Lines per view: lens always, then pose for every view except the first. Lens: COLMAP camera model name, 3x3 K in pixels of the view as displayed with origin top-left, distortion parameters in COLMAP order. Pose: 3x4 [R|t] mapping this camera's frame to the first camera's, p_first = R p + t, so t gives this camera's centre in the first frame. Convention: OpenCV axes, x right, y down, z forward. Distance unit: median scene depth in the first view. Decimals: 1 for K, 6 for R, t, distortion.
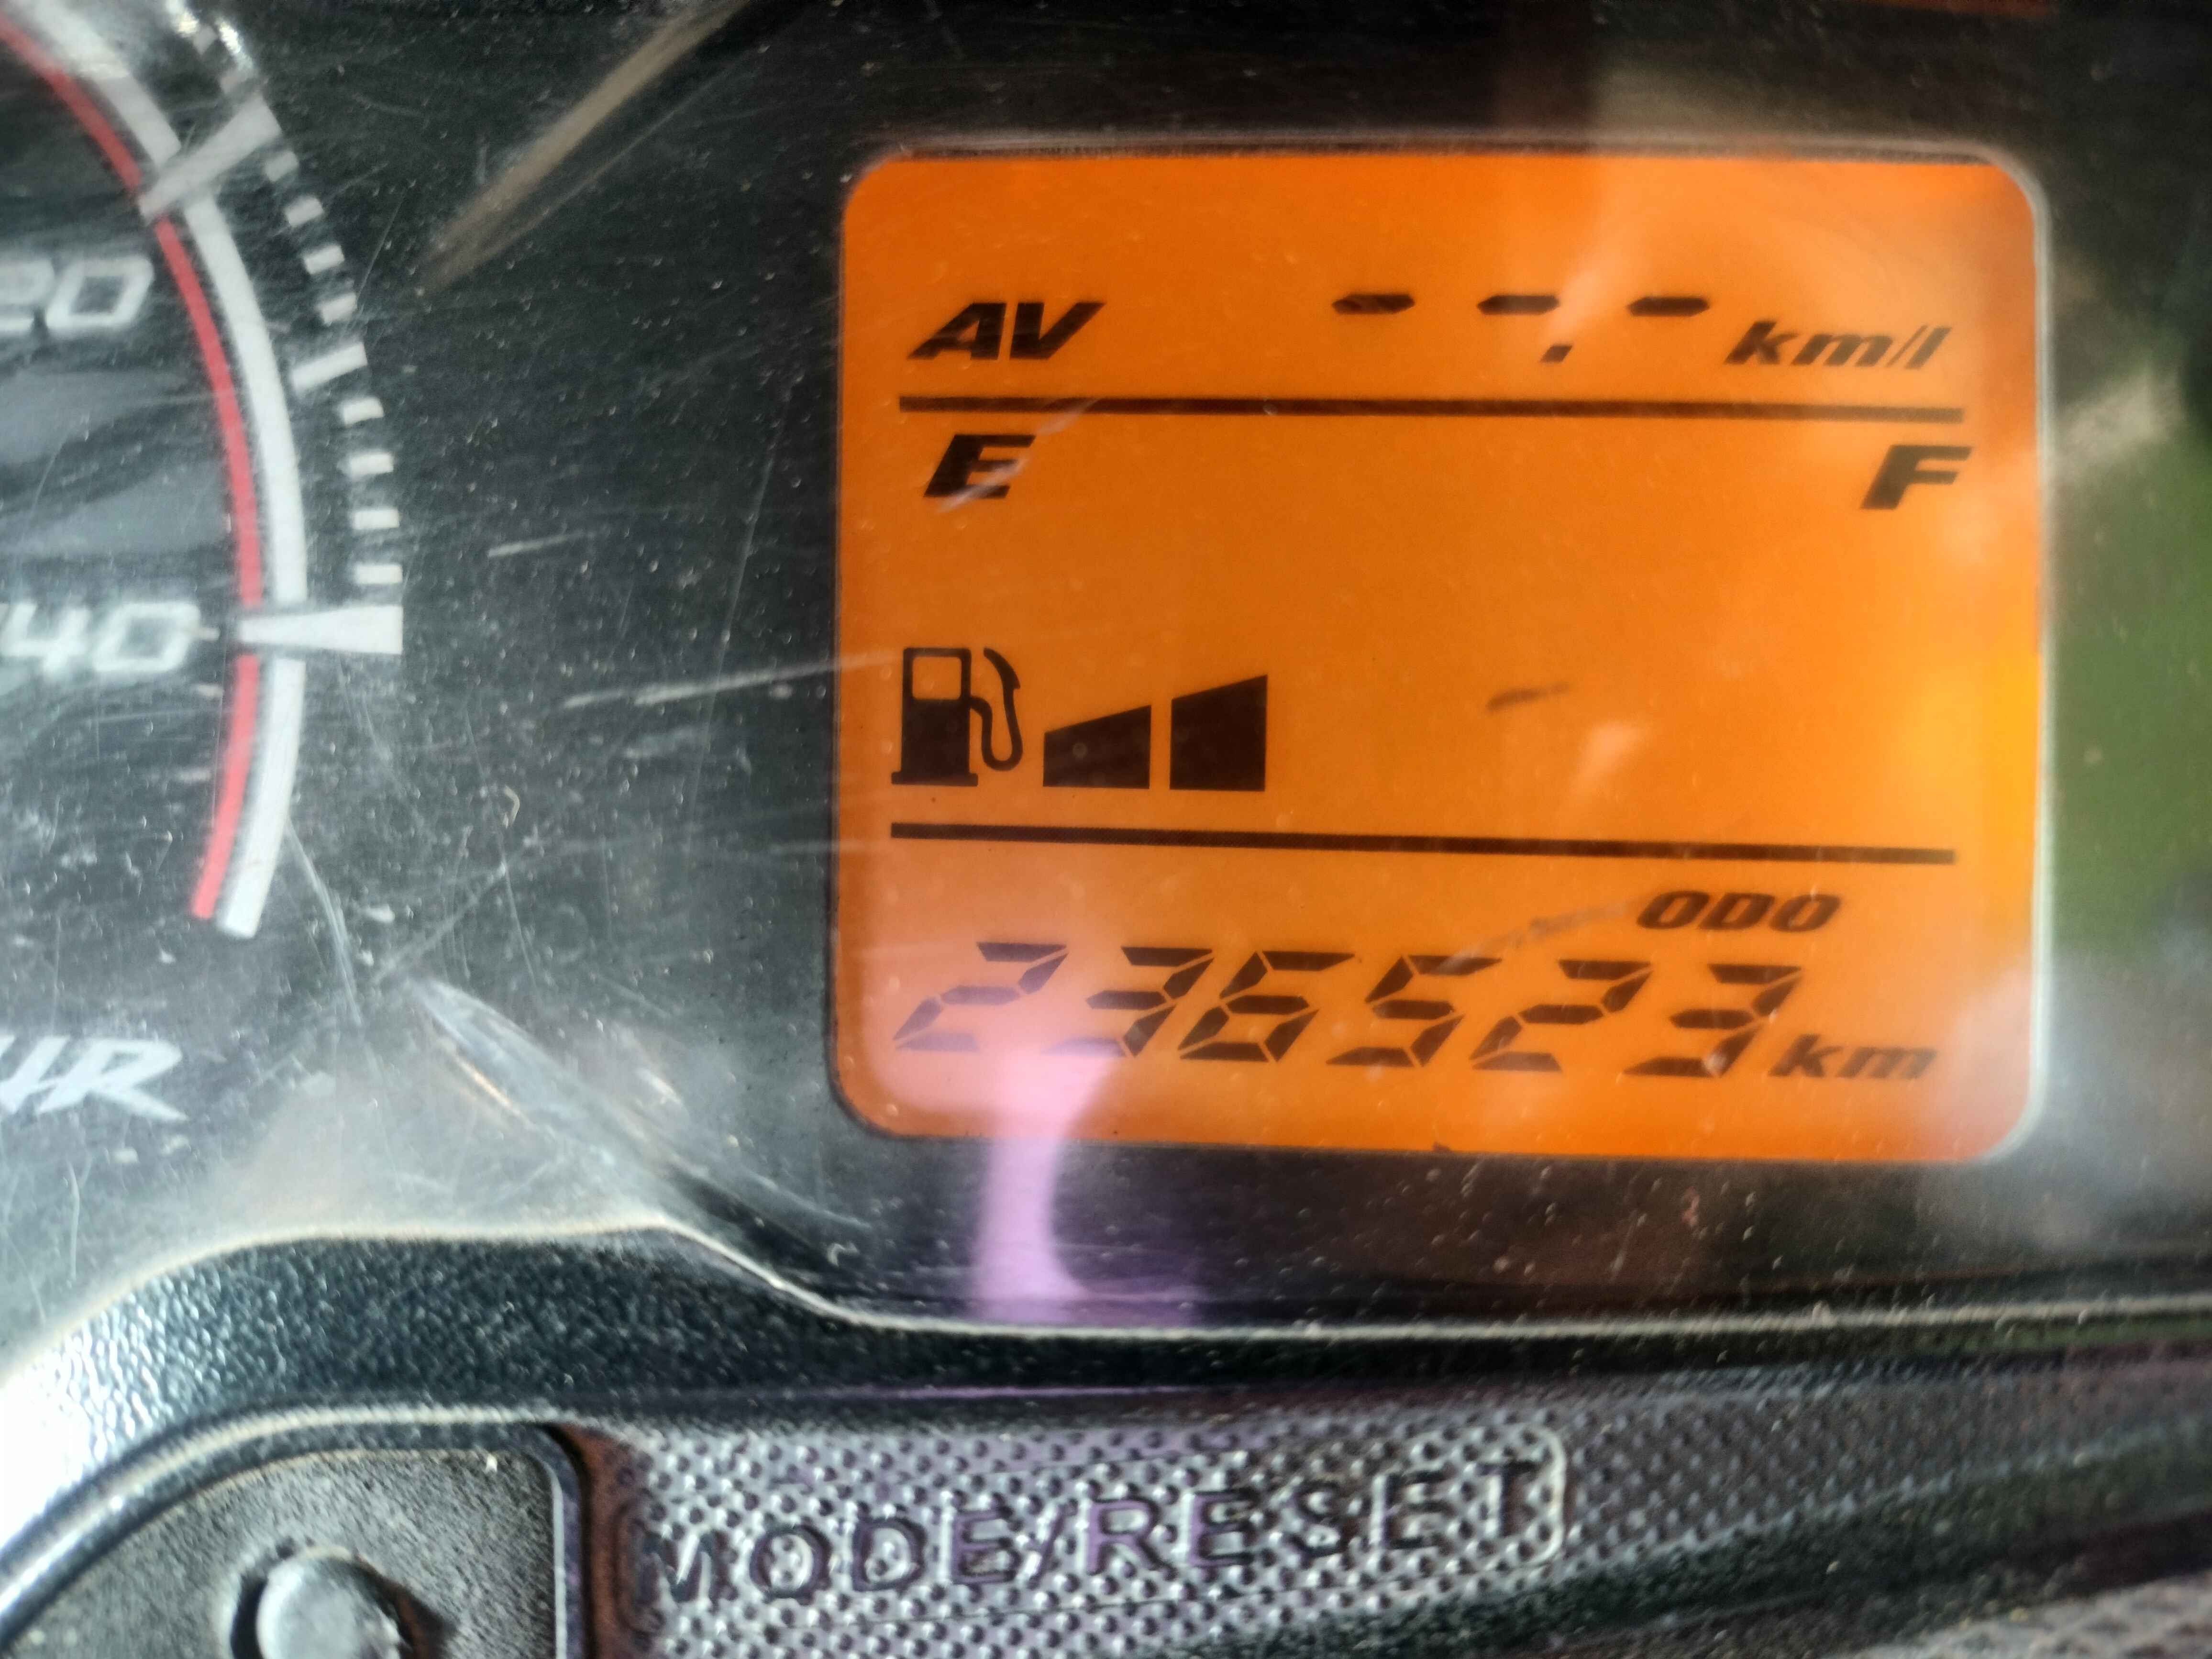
lens RADIAL K [[1751.6, 0, 1058.6], [0, 1751.6, 835.1], [0, 0, 1]] dist [-0.035740, -0.068330]
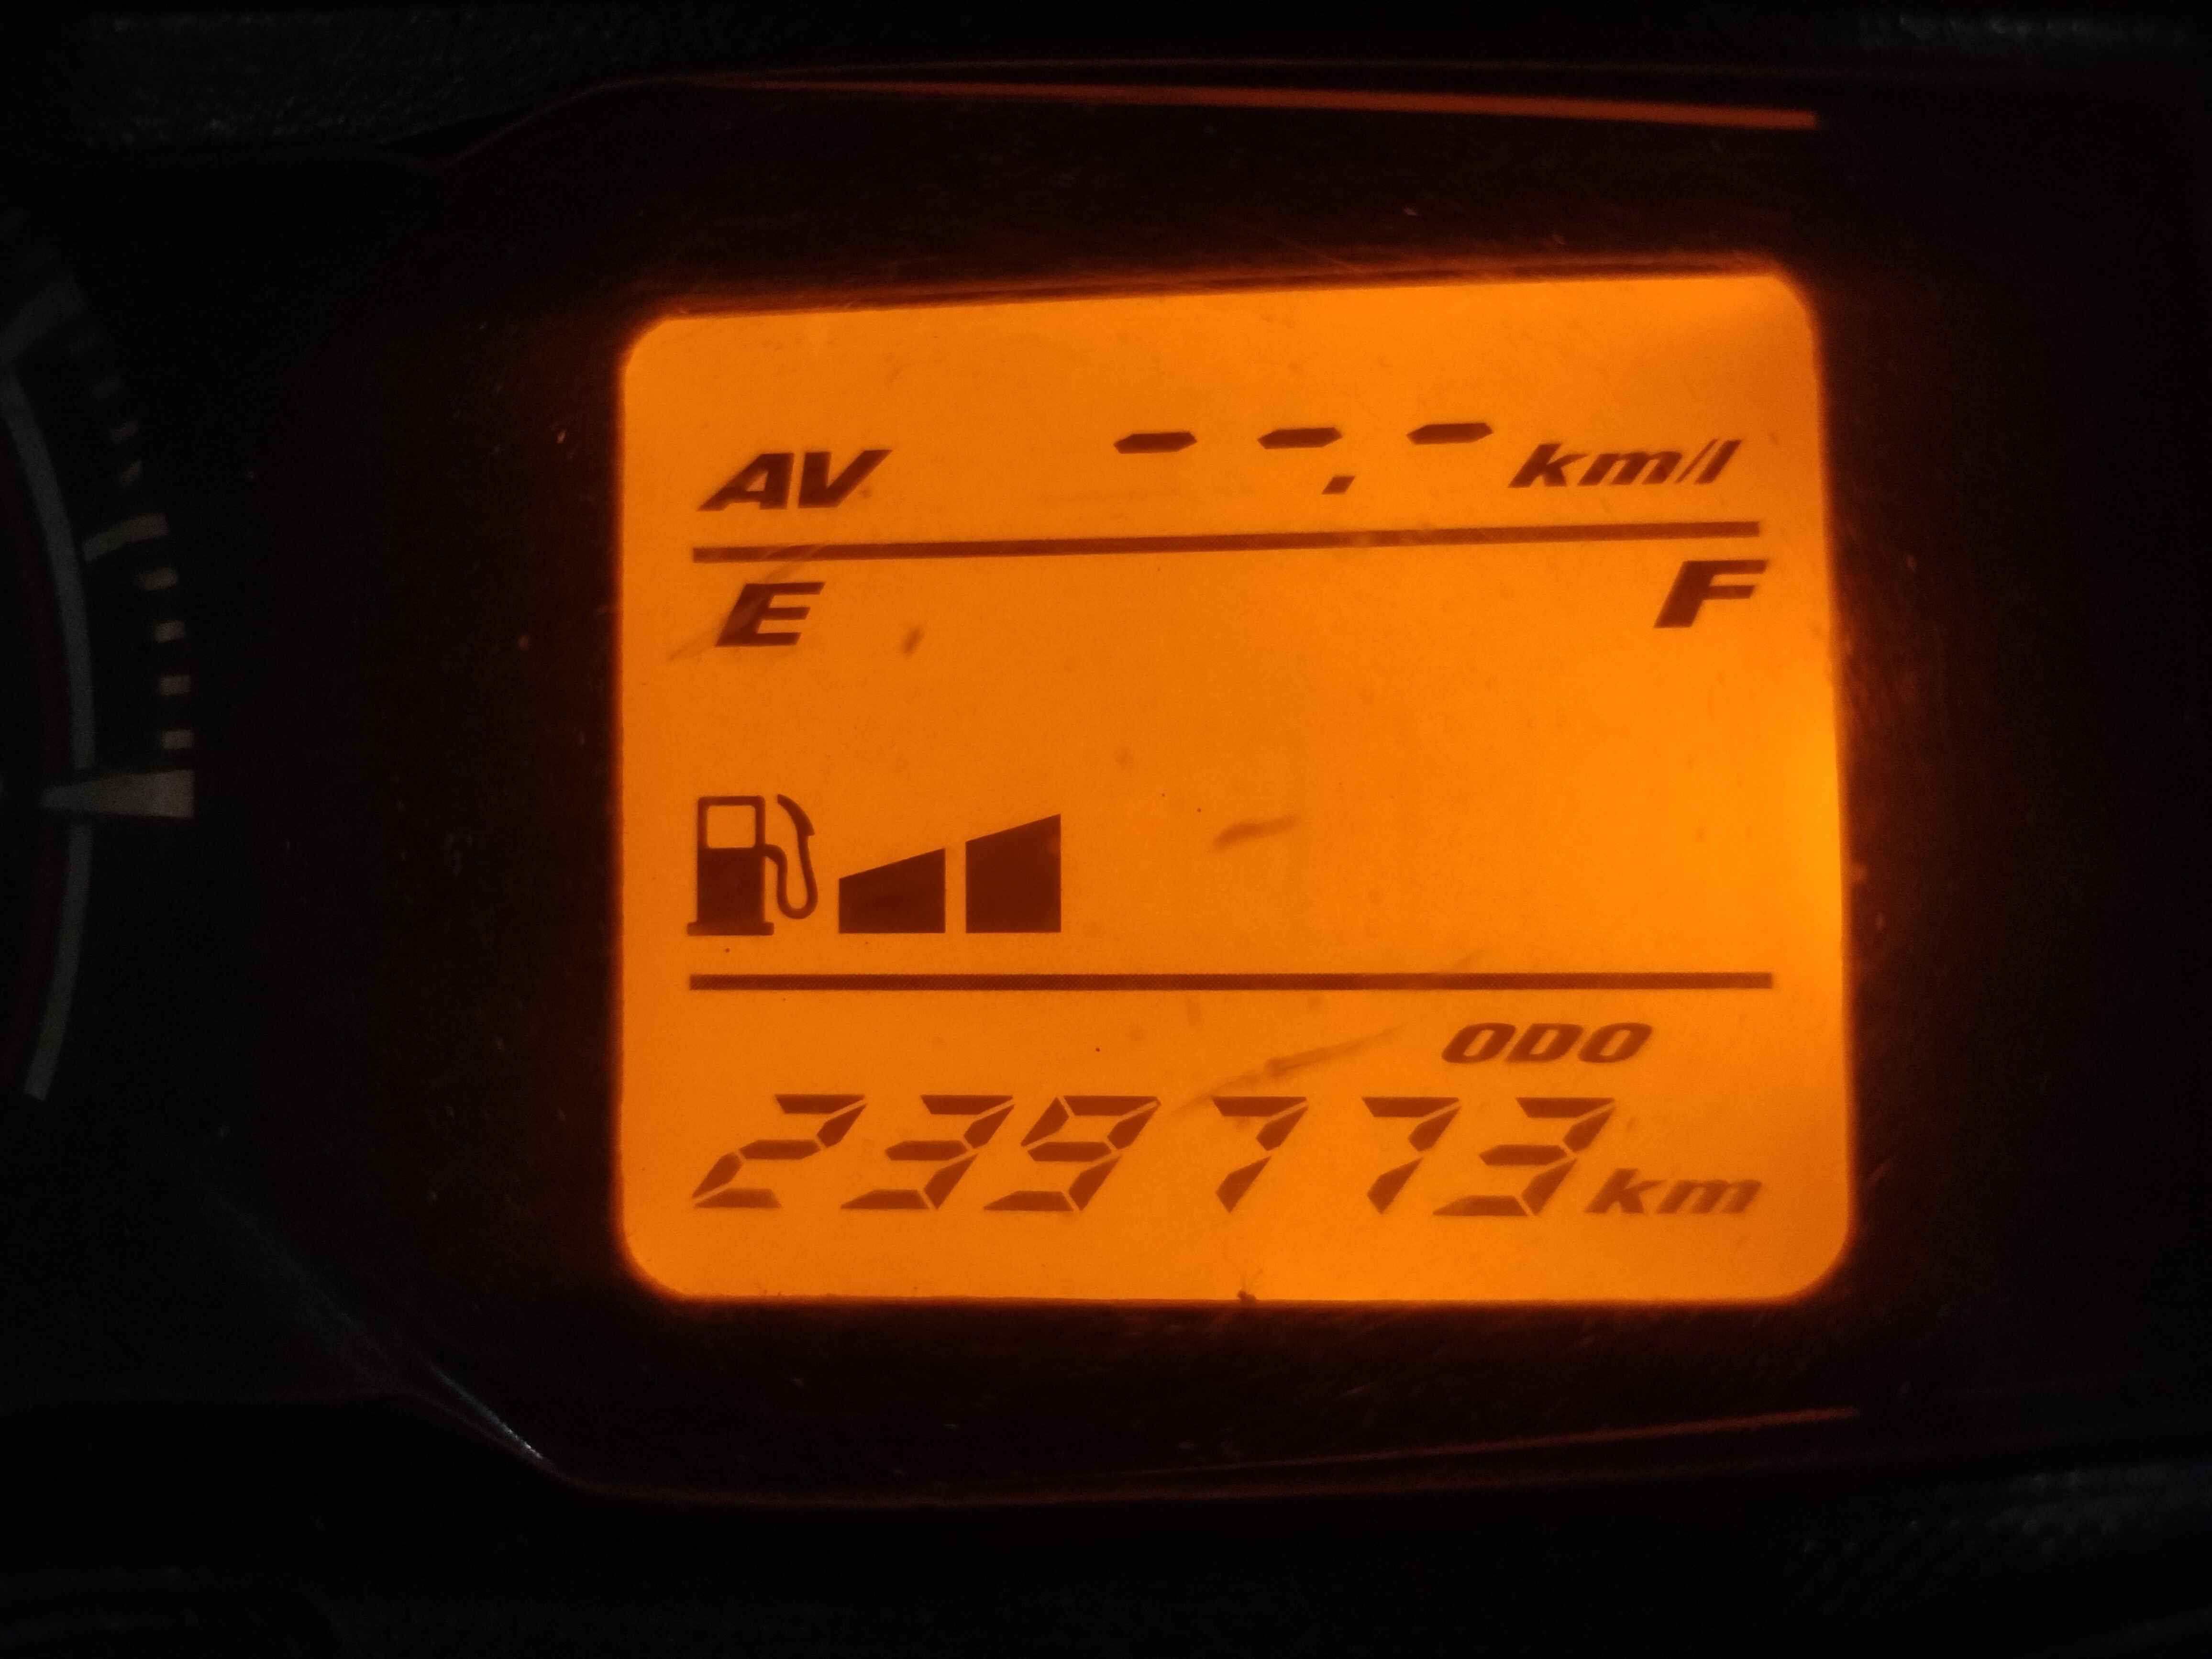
lens RADIAL K [[1751.6, 0, 1098.8], [0, 1751.6, 846.5], [0, 0, 1]] dist [-0.035740, -0.068330]
pose [[0.999557, -0.026899, -0.012722, 0.158007], [0.025815, 0.996552, -0.078855, 0.004773], [0.014799, 0.078491, 0.996805, 0.018409]]
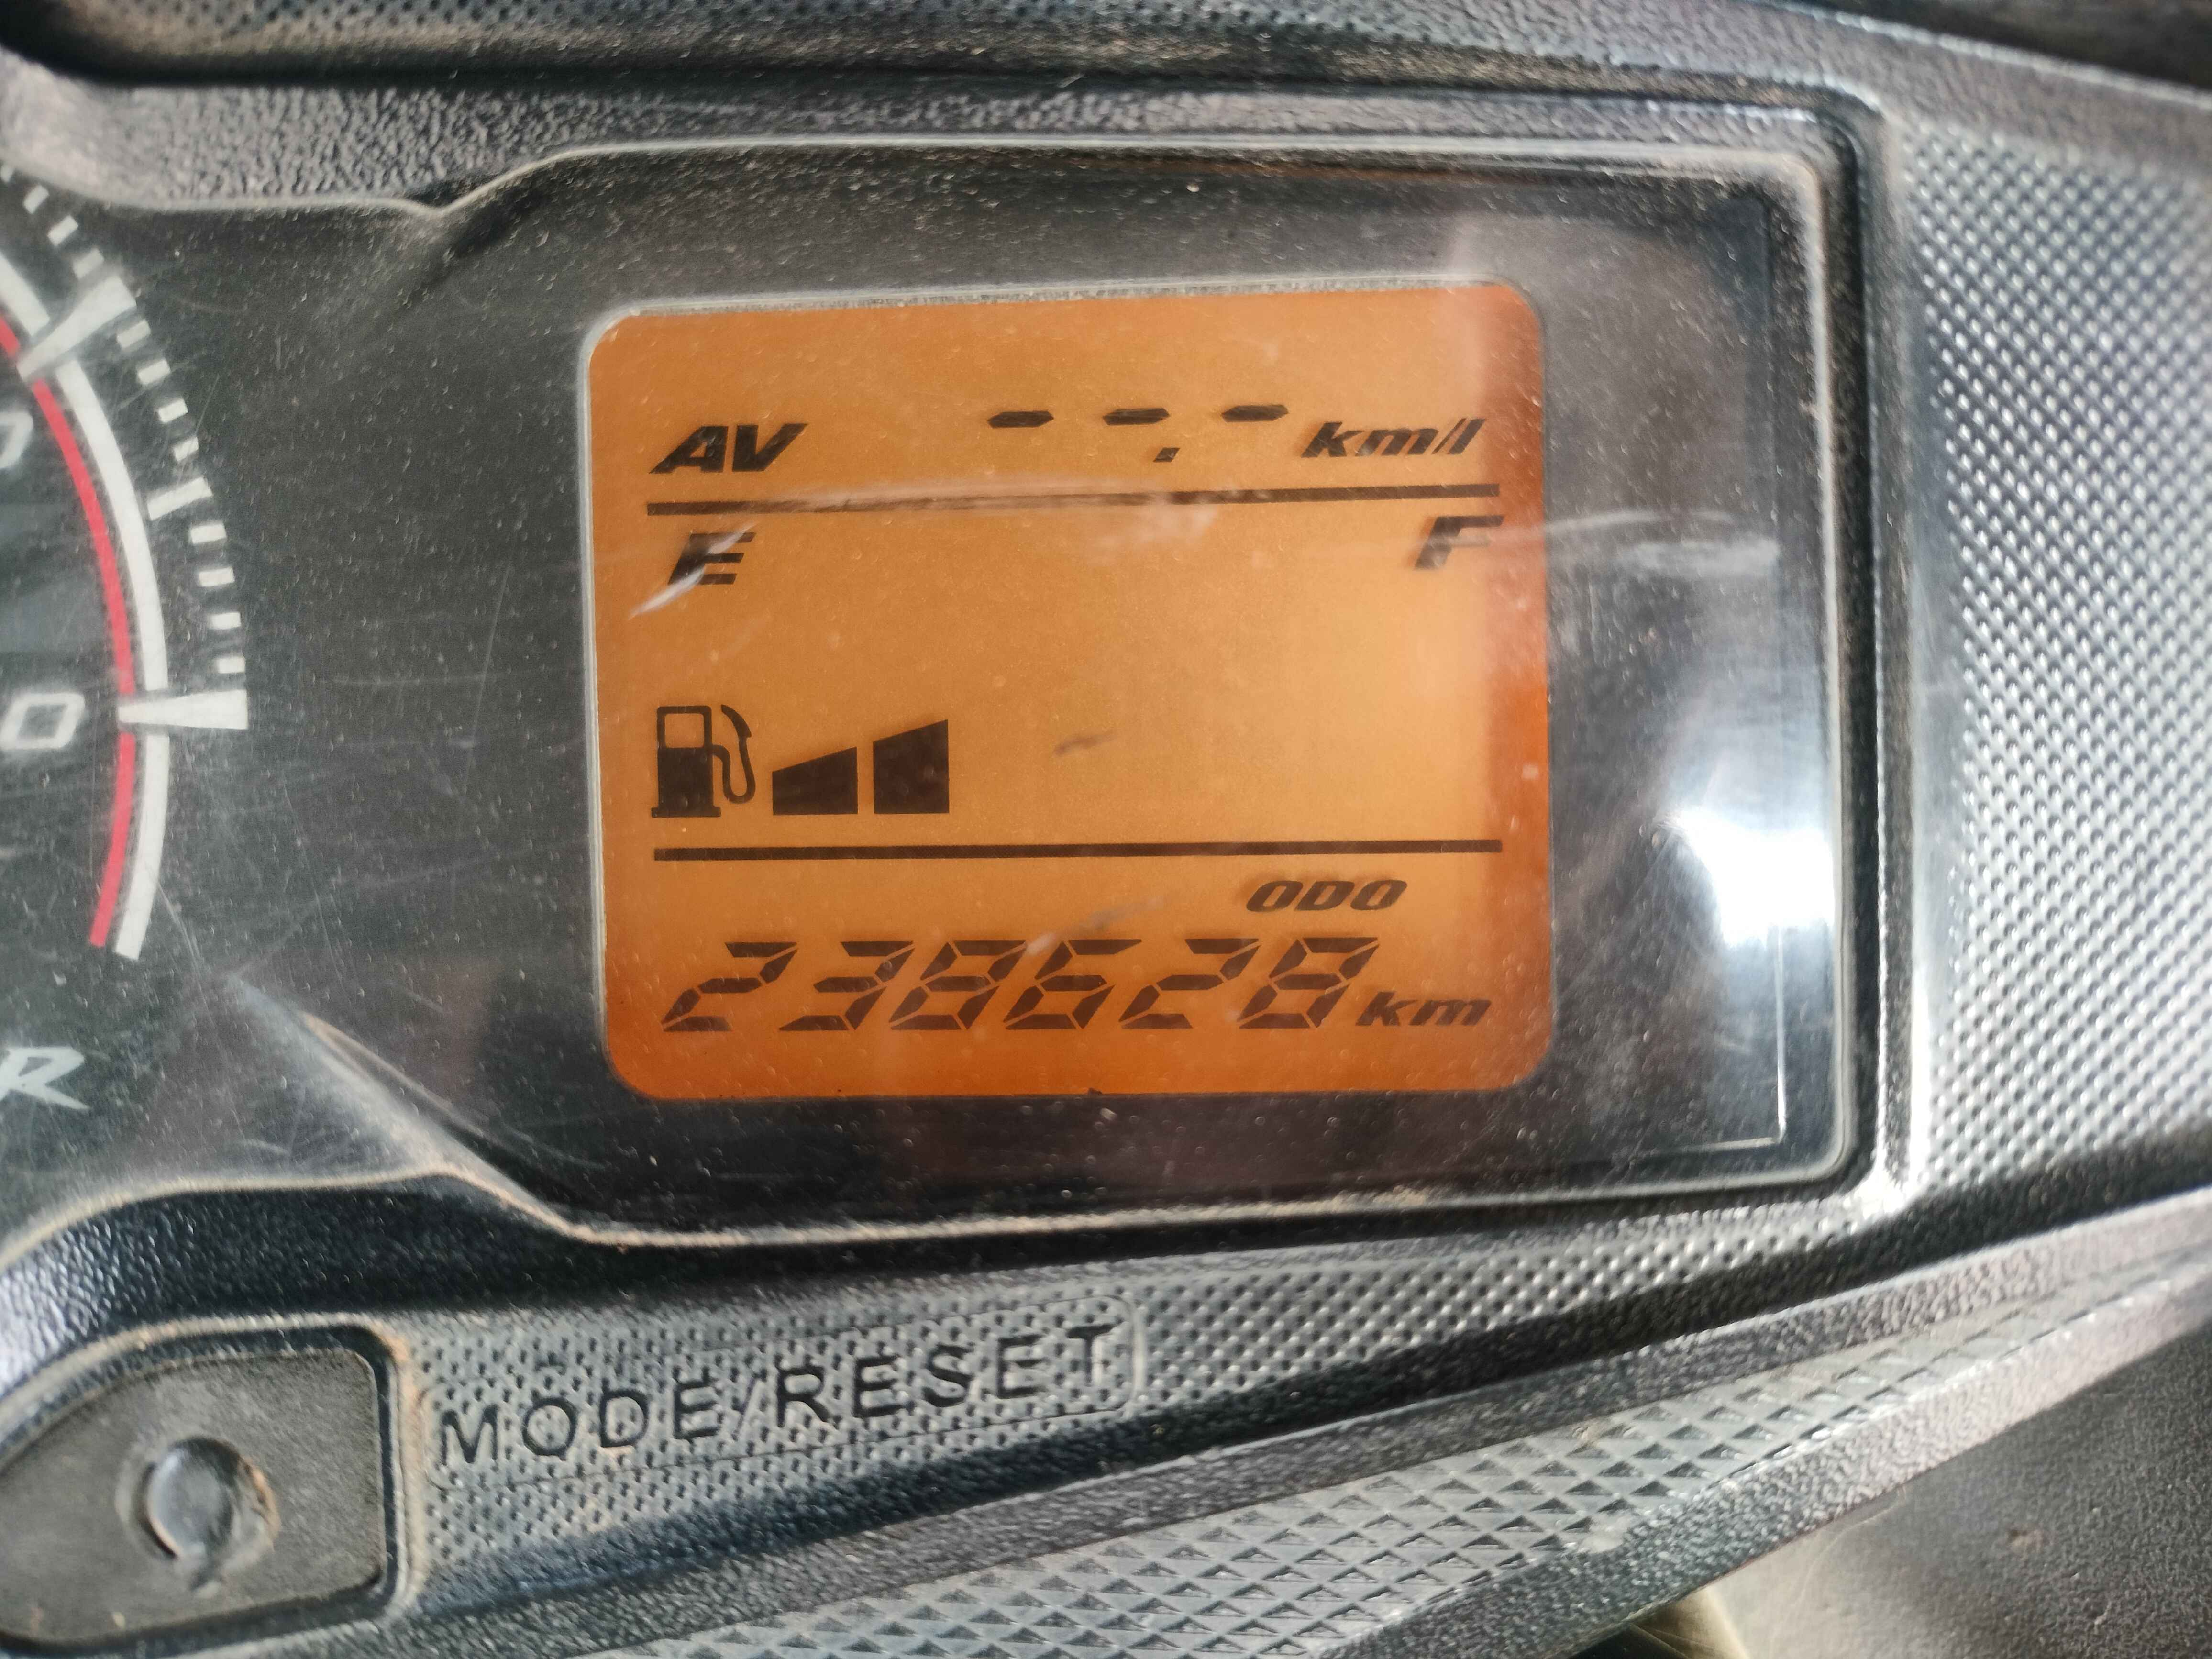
lens RADIAL K [[1751.6, 0, 1118.8], [0, 1751.6, 820.7], [0, 0, 1]] dist [-0.035740, -0.068330]
pose [[0.998864, -0.036136, 0.031072, 0.206211], [0.036126, 0.999347, 0.000877, -0.016642], [-0.031083, 0.000246, 0.999517, -0.256124]]
